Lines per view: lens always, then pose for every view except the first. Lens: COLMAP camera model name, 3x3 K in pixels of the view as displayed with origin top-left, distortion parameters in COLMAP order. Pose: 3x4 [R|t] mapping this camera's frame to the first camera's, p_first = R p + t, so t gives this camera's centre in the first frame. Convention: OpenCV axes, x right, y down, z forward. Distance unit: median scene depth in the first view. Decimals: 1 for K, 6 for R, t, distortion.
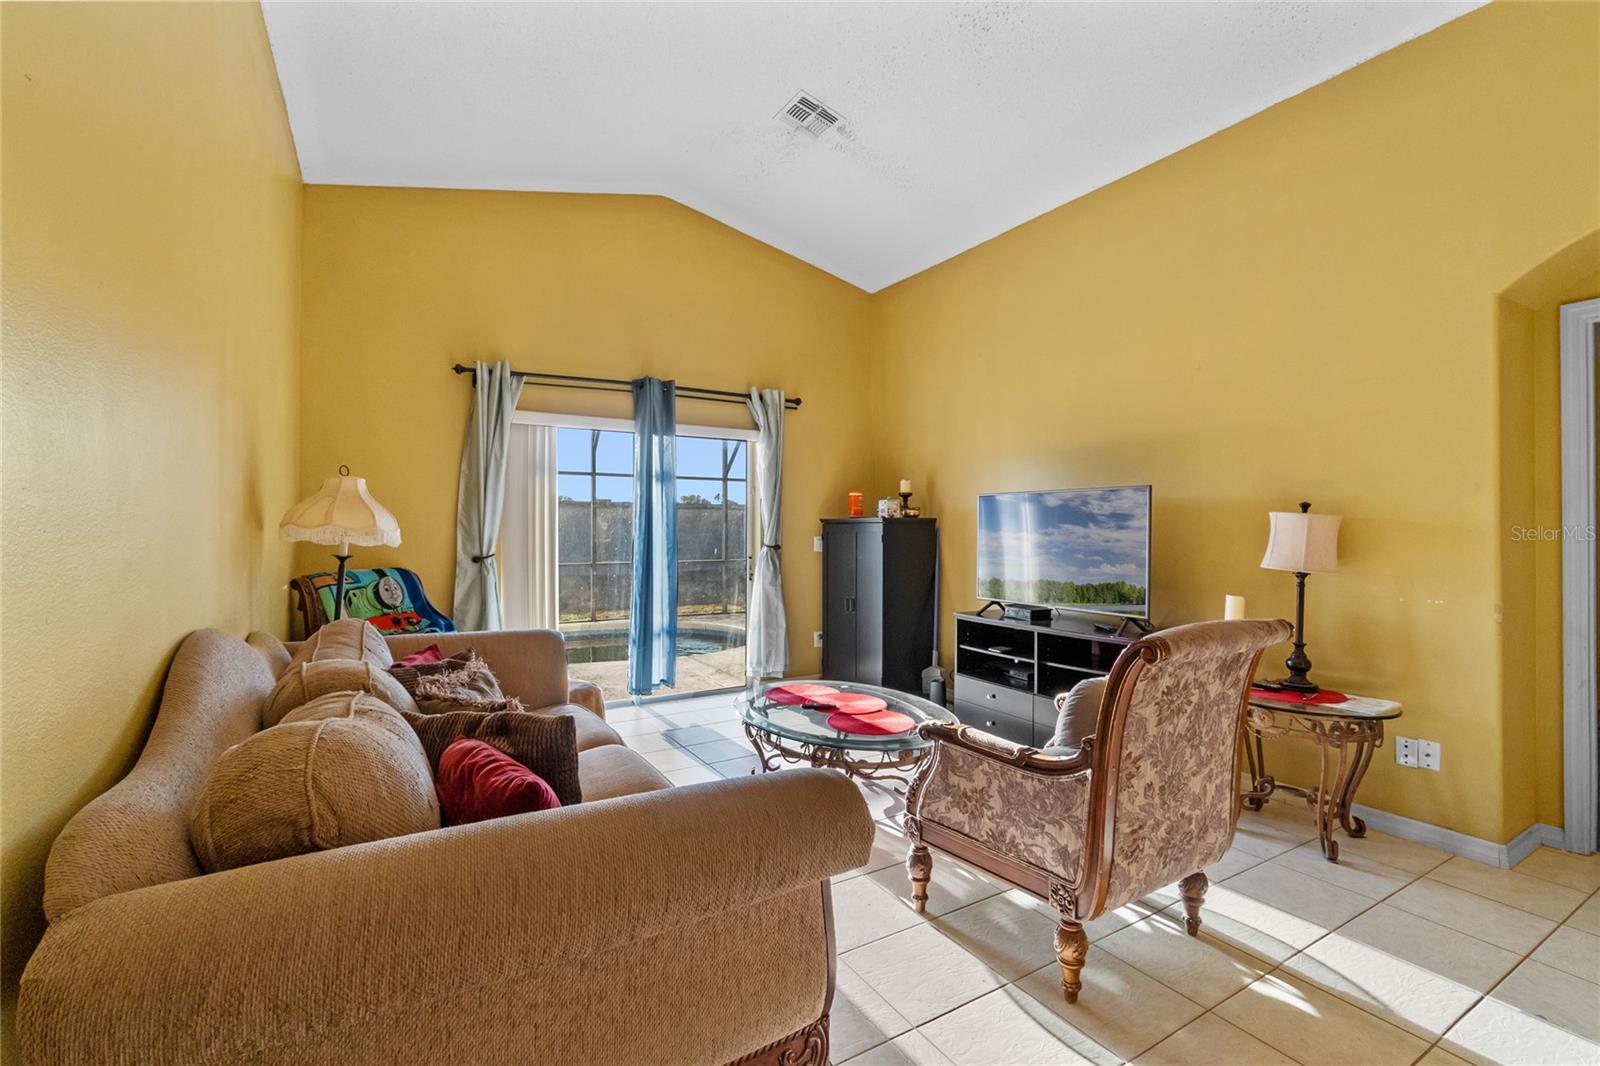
lens RADIAL K [[688.8, 0, 799.1], [0, 688.8, 529.9], [0, 0, 1]] dist [0.004508, 0.000680]
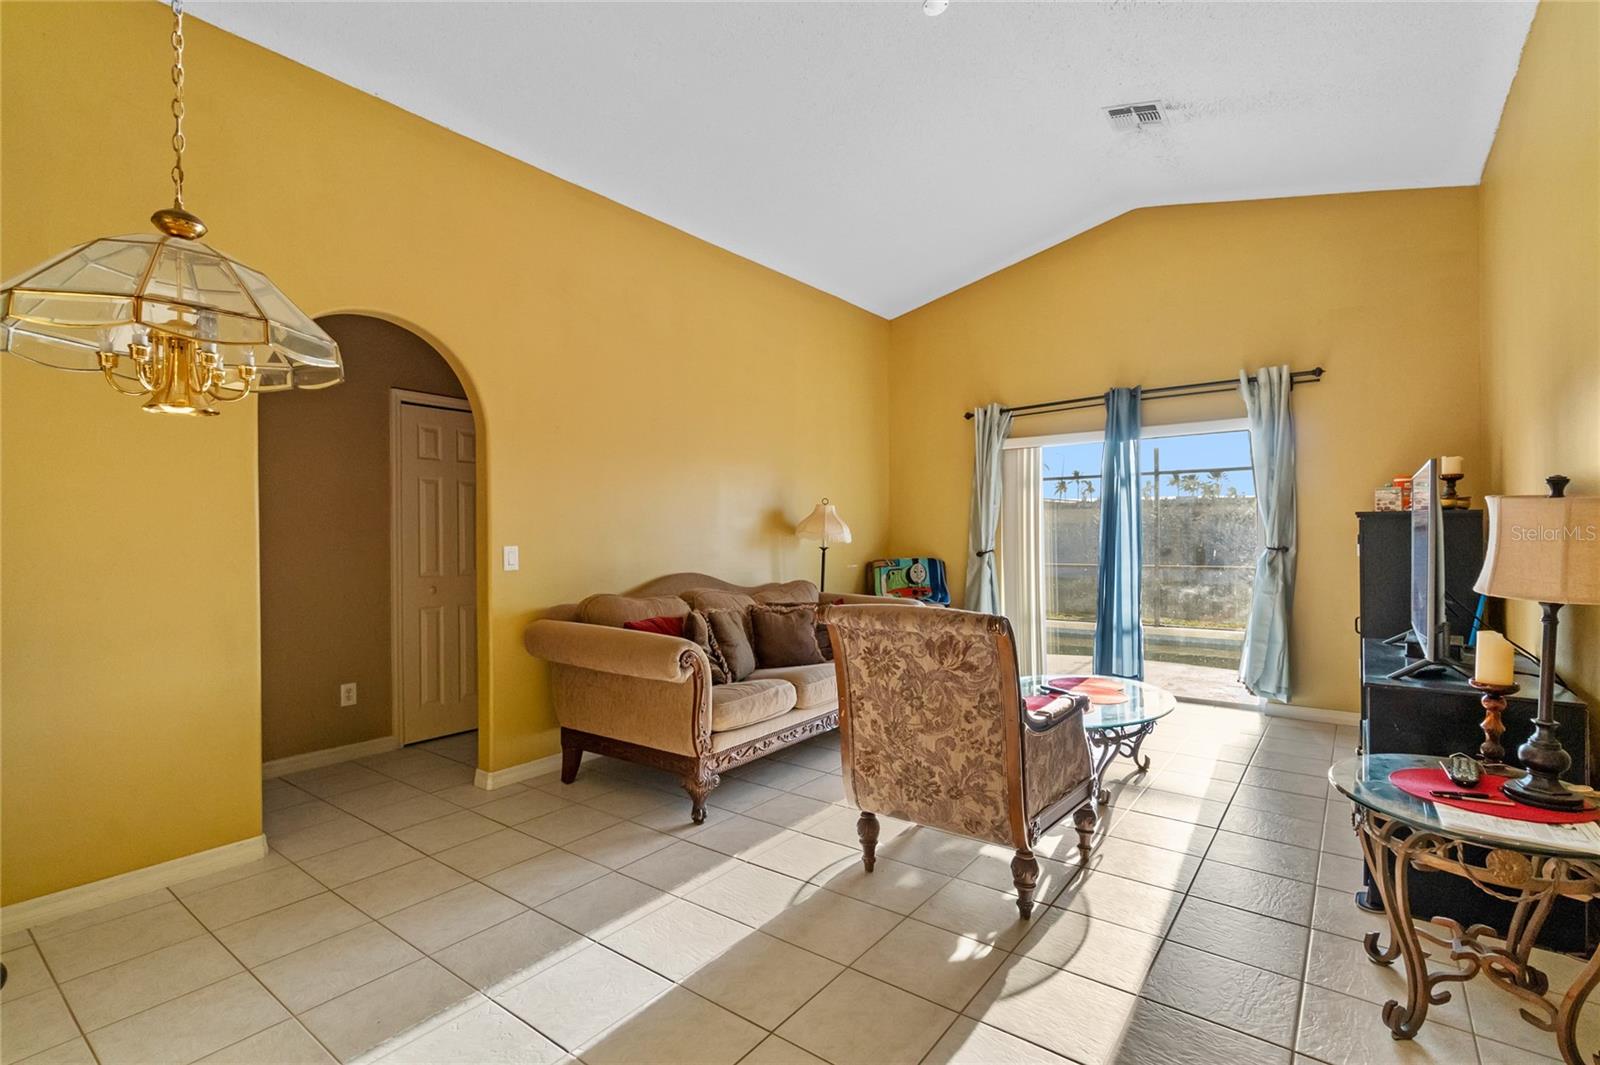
lens RADIAL K [[731.8, 0, 804.5], [0, 731.8, 534.5], [0, 0, 1]] dist [0.000674, 0.000263]
pose [[0.382043, -0.003307, -0.924138, 0.774996], [0.008155, 0.999967, -0.000207, 0.002141], [0.924108, -0.007457, 0.382058, 0.145722]]
